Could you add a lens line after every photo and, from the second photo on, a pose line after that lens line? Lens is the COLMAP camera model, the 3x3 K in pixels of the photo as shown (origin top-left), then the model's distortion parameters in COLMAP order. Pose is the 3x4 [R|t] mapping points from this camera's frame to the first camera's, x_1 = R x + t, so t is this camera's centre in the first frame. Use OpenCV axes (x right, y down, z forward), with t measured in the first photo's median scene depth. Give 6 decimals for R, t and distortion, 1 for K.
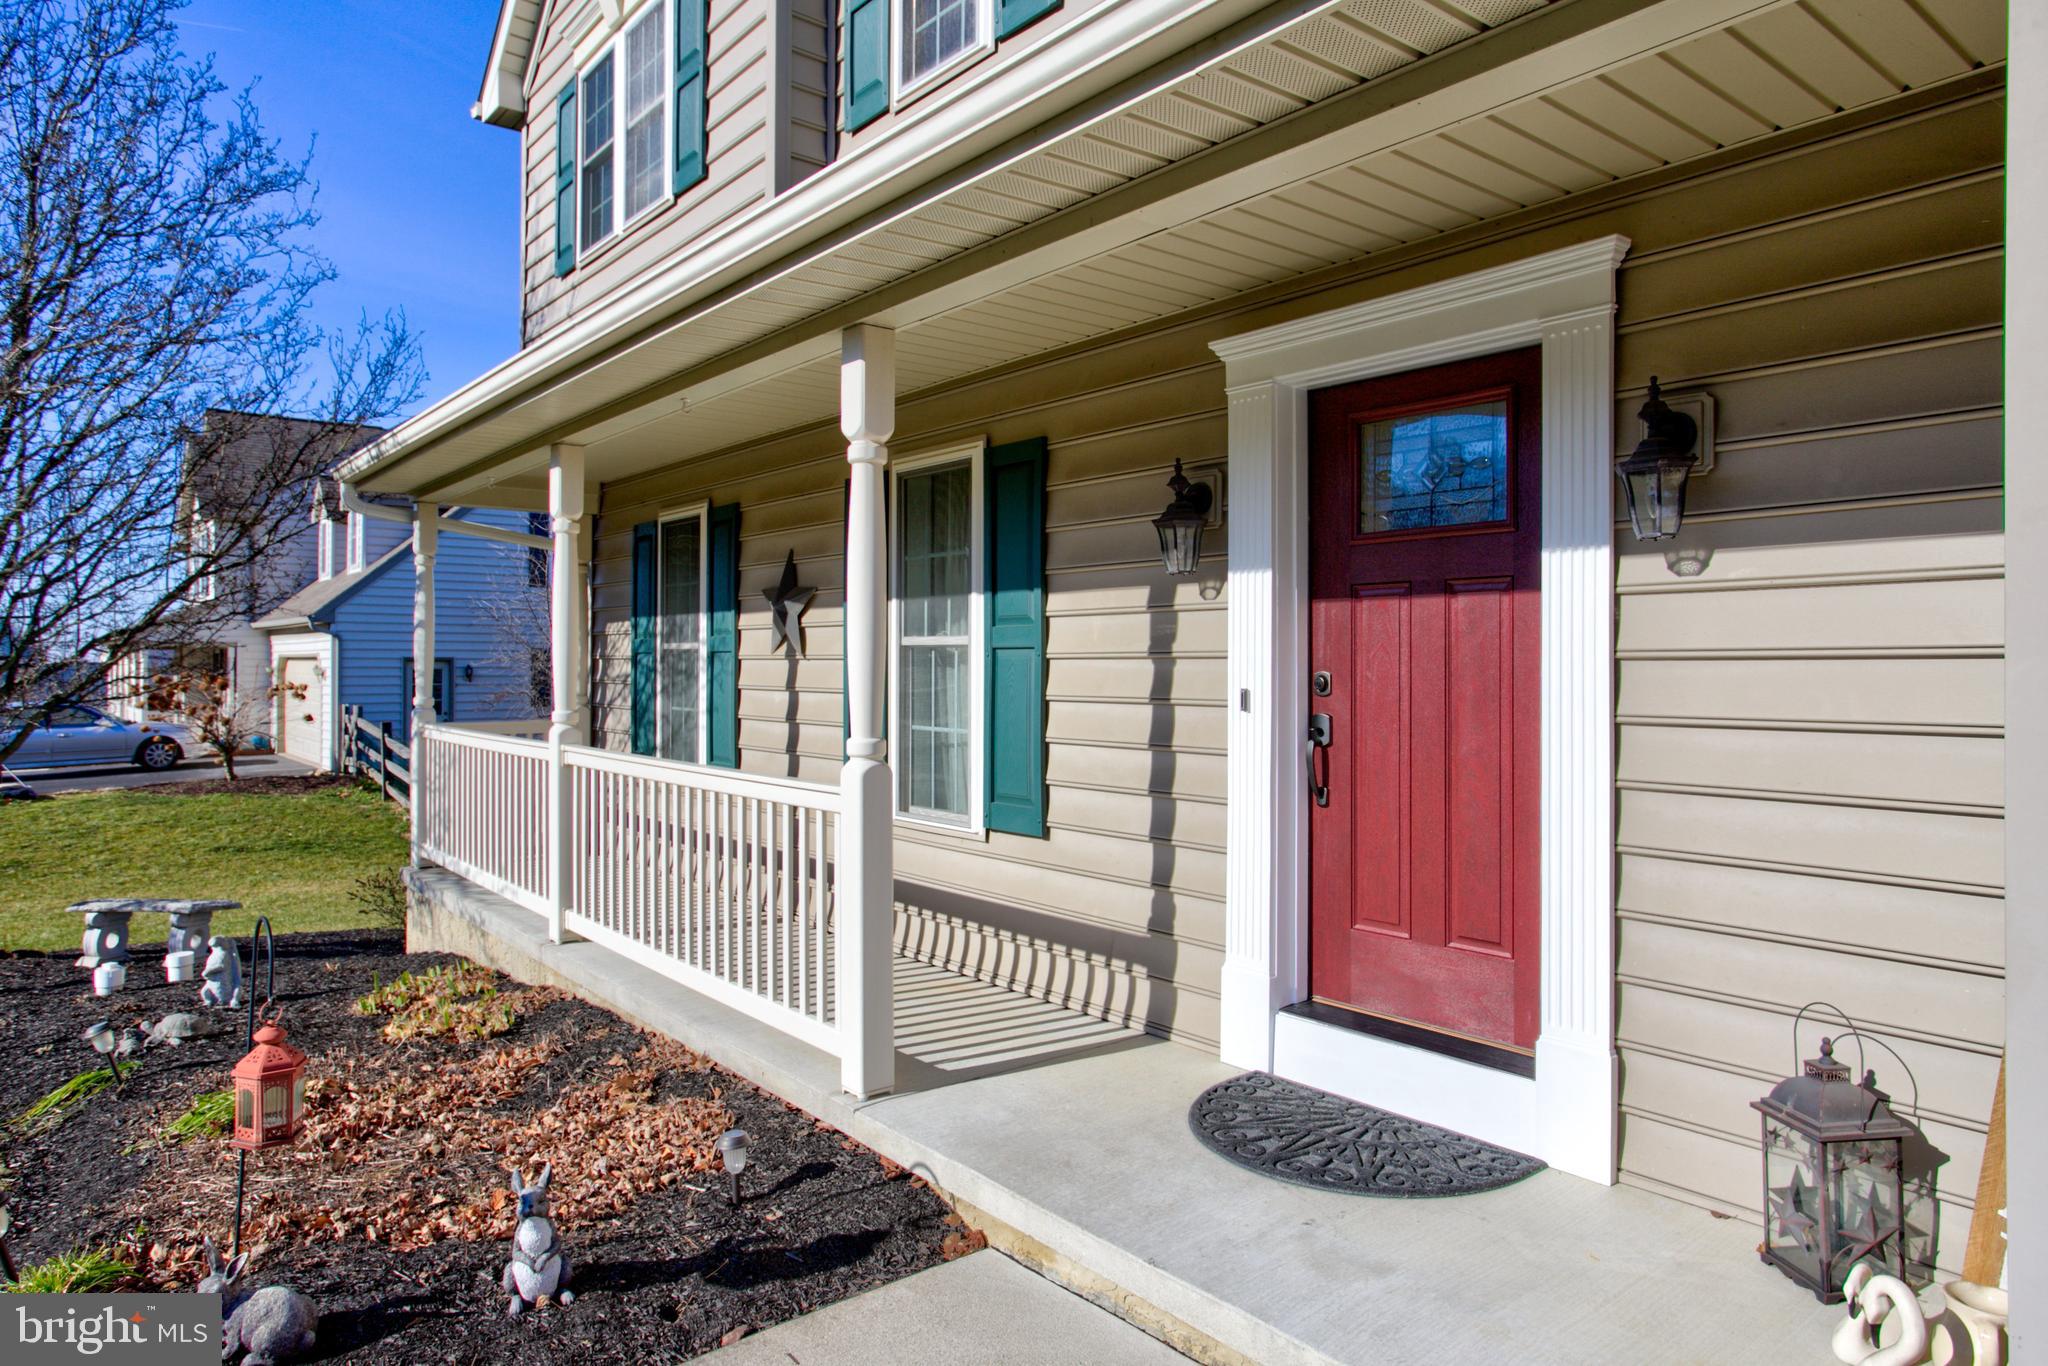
lens RADIAL K [[1244.6, 0, 1026.1], [0, 1244.6, 659.9], [0, 0, 1]] dist [-0.054248, 0.036018]
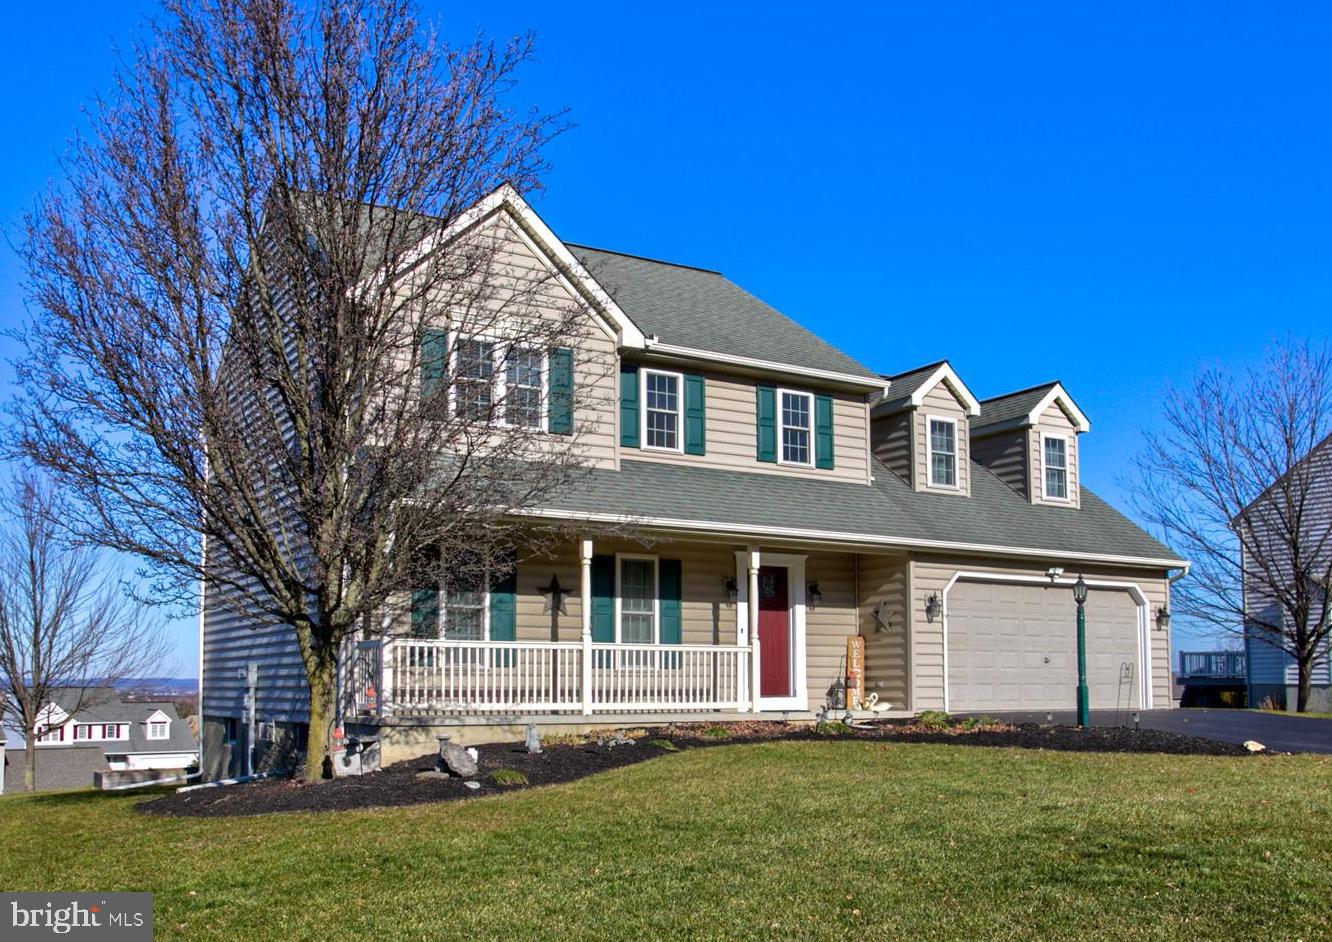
lens RADIAL K [[1332.1, 0, 666.2], [0, 1332.1, 558.6], [0, 0, 1]] dist [-0.004957, -0.000409]
pose [[0.118919, 0.093355, 0.988505, -4.094069], [-0.001361, 0.995584, -0.093860, 0.199782], [-0.992903, 0.009816, 0.118521, 0.591364]]
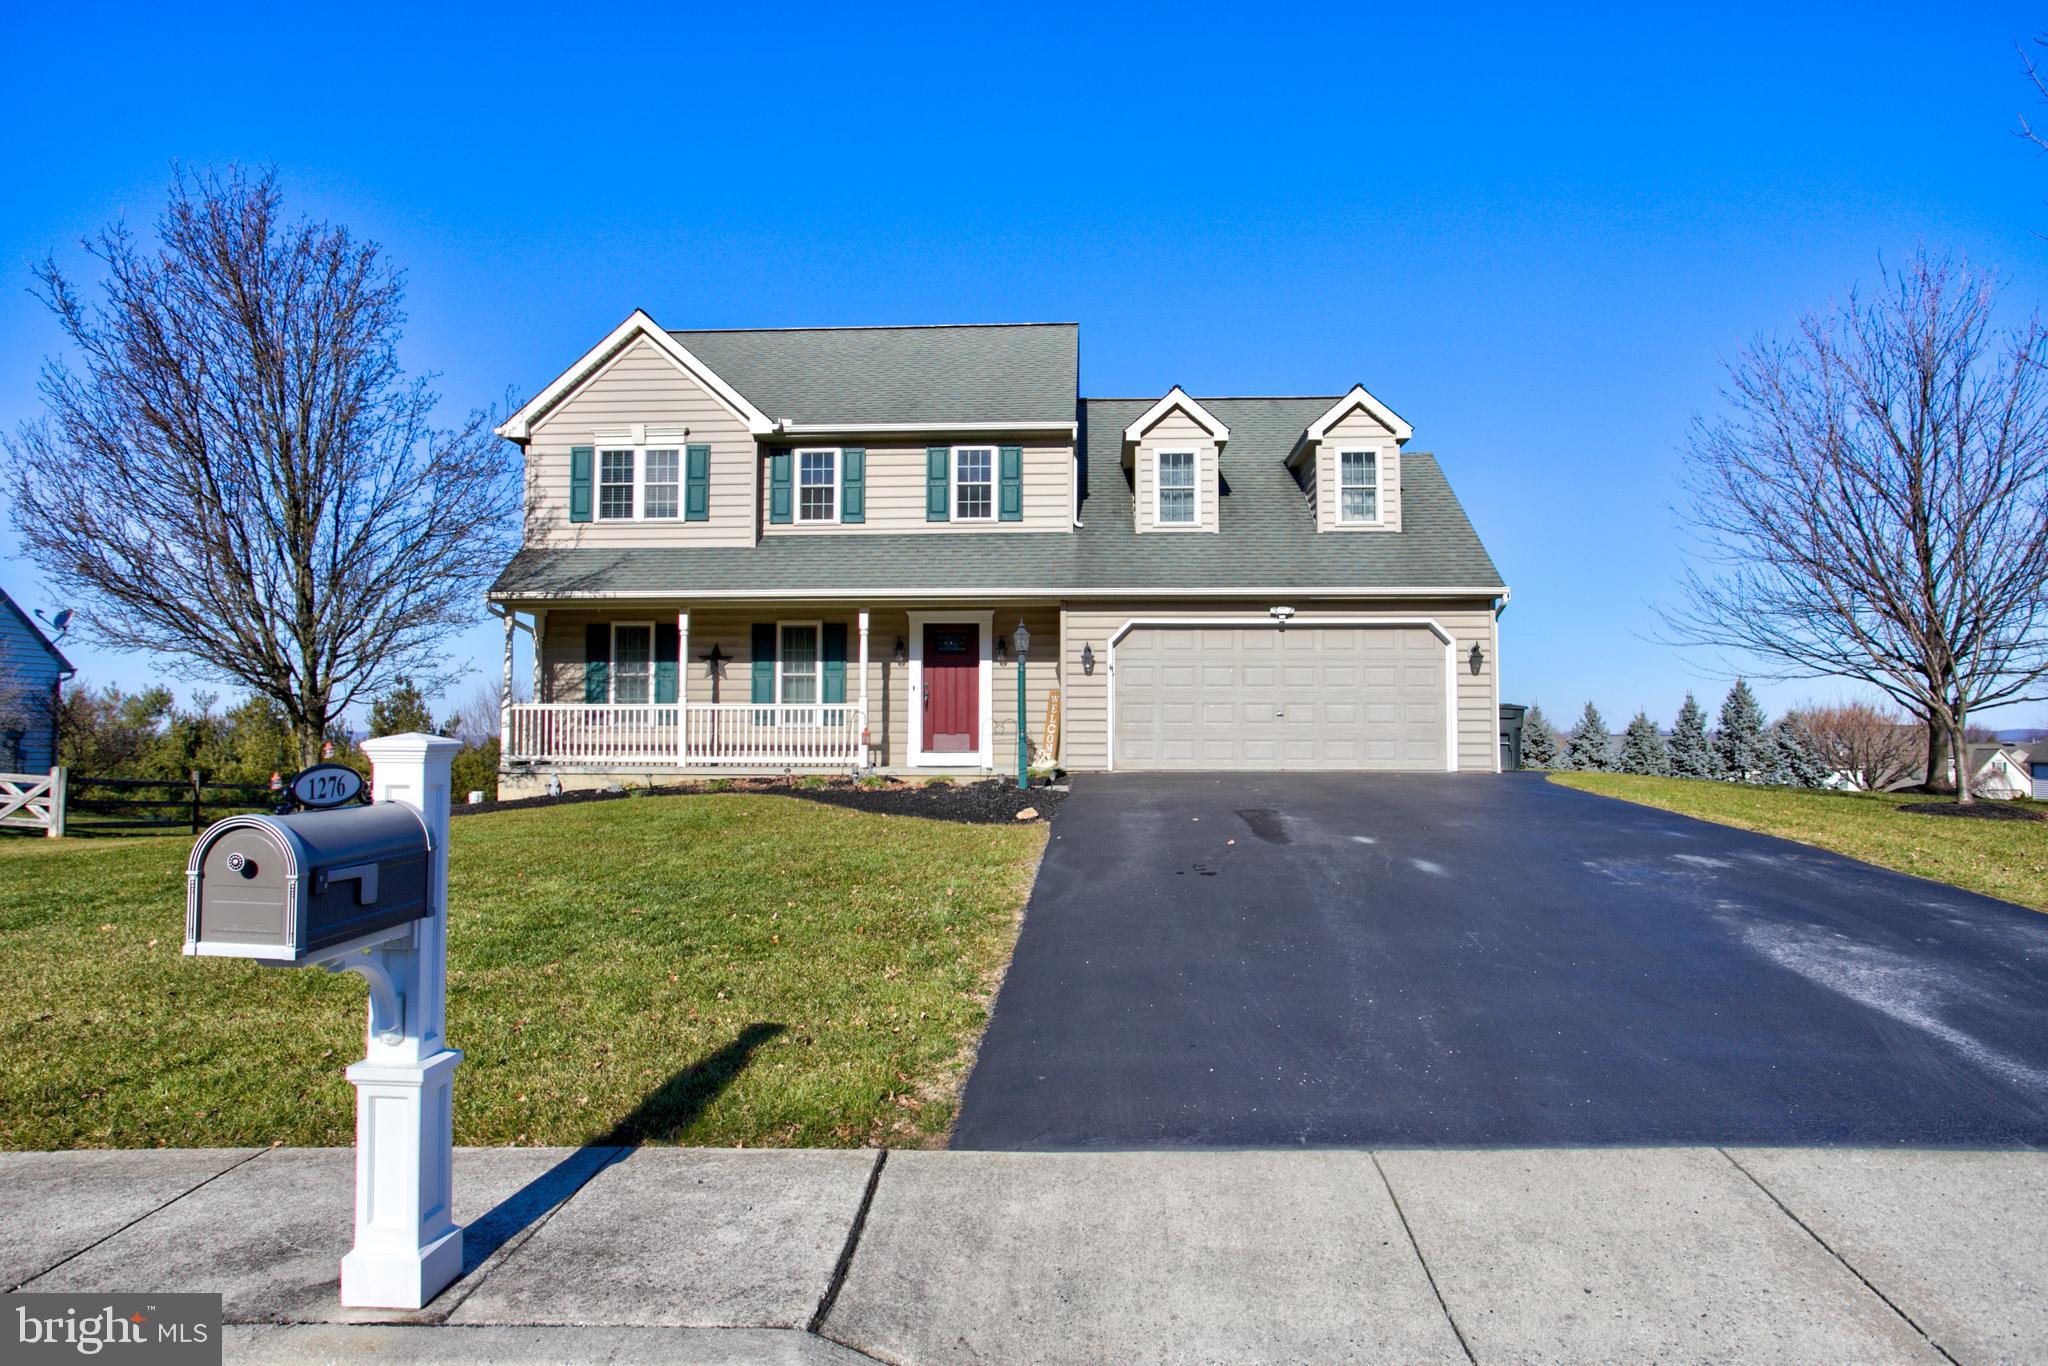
lens RADIAL K [[1244.6, 0, 1026.1], [0, 1244.6, 659.9], [0, 0, 1]] dist [-0.054248, 0.036018]
pose [[0.679867, 0.051036, 0.731557, -2.578195], [-0.002055, 0.997704, -0.067693, 0.210277], [-0.733332, 0.044519, 0.678411, -2.176589]]
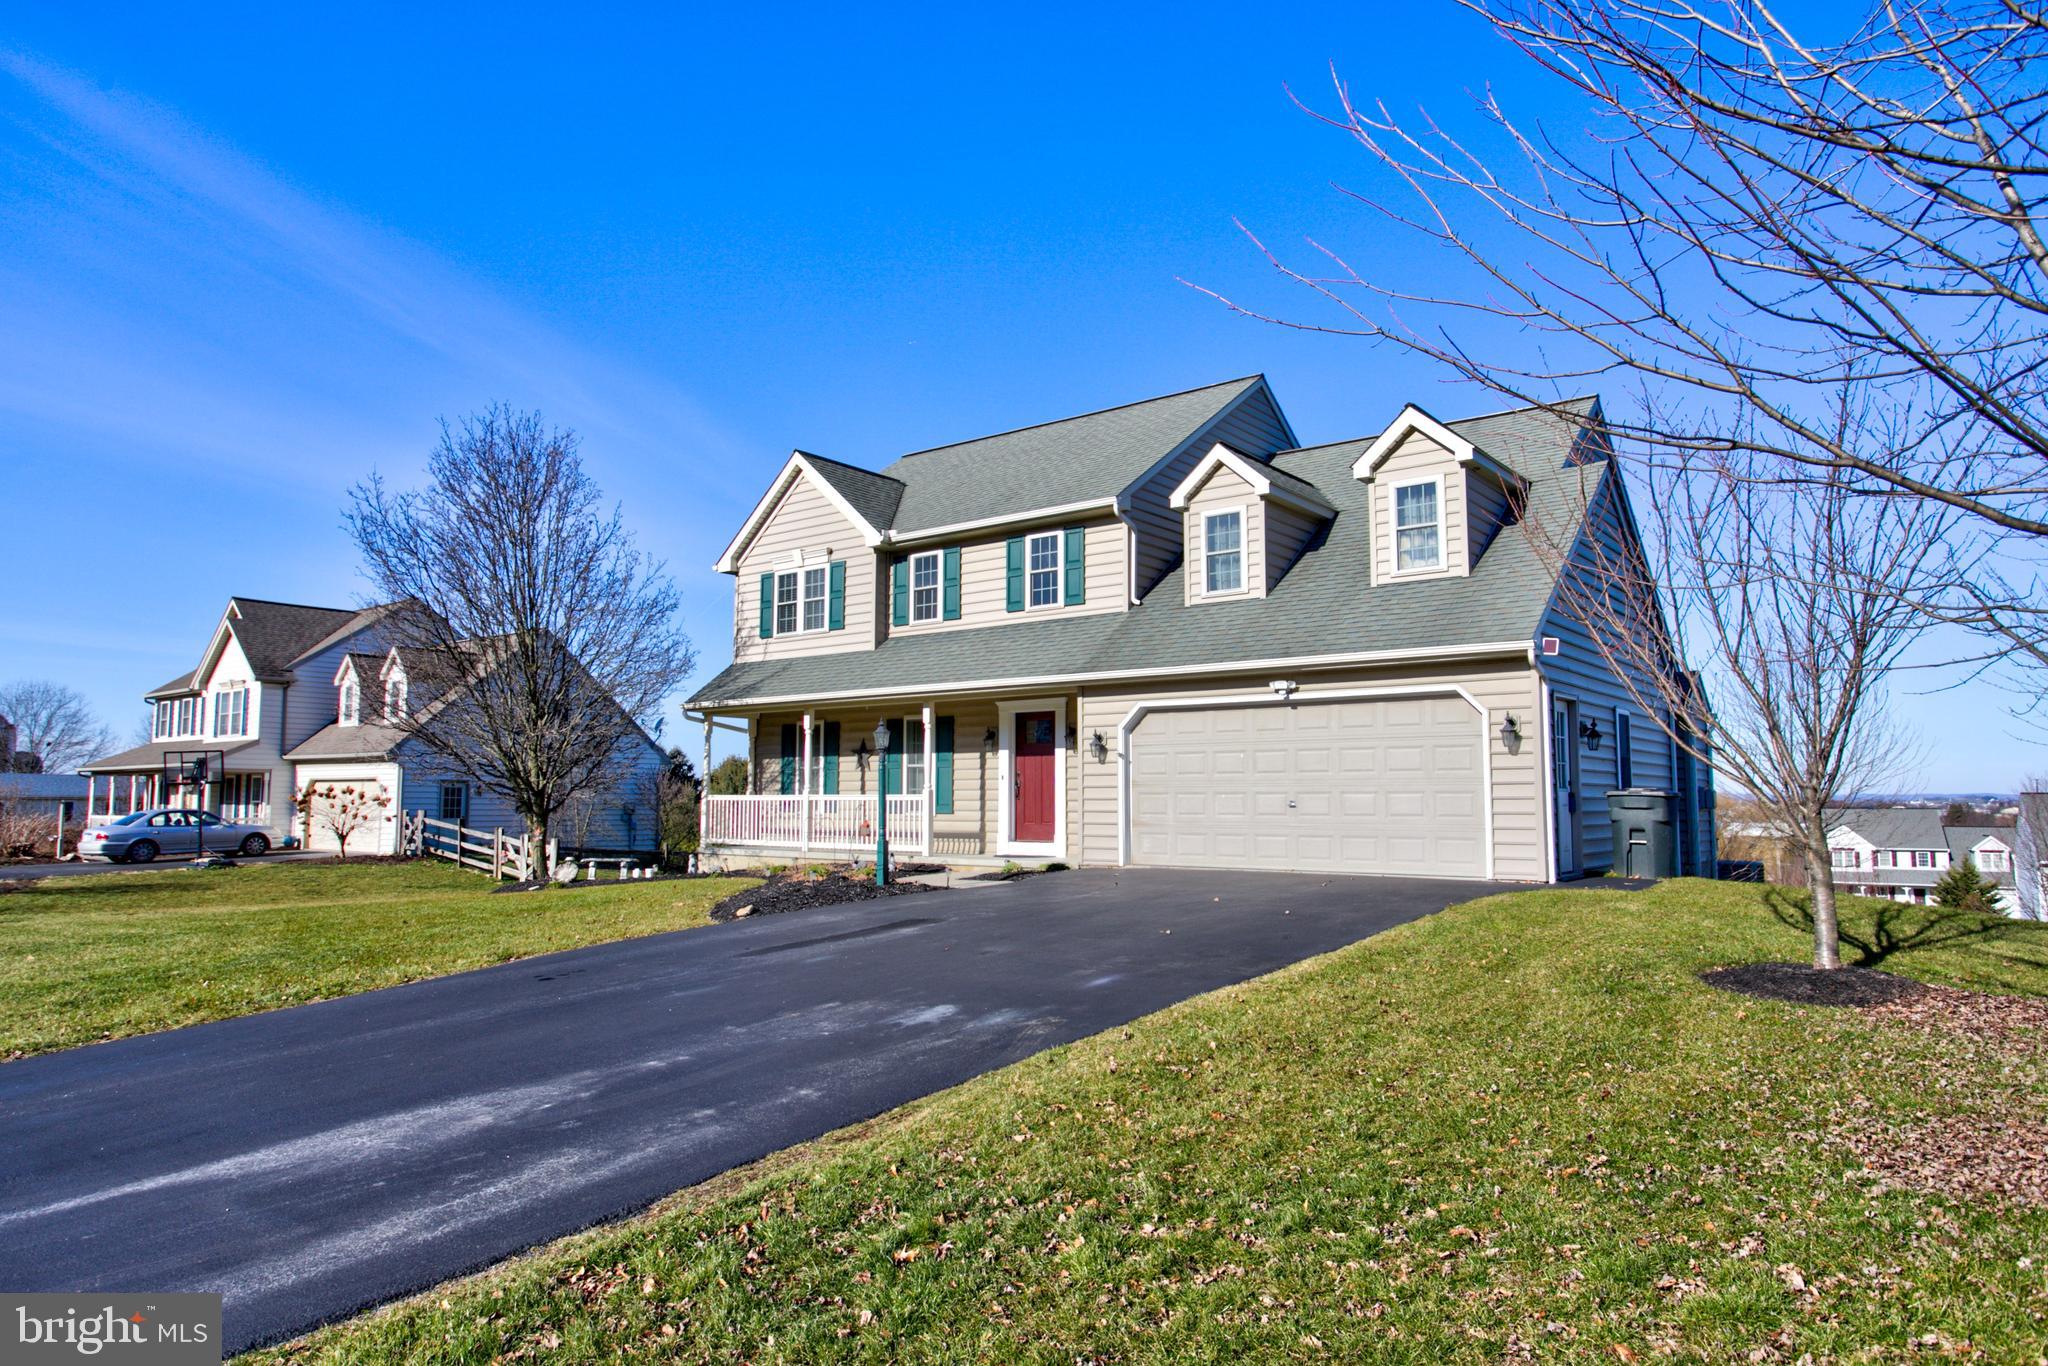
lens RADIAL K [[1244.6, 0, 1026.1], [0, 1244.6, 659.9], [0, 0, 1]] dist [-0.054248, 0.036018]
pose [[0.975240, 0.026899, 0.219507, -0.686795], [-0.001673, 0.993444, -0.114306, 0.112443], [-0.221143, 0.111108, 0.968892, -3.203089]]
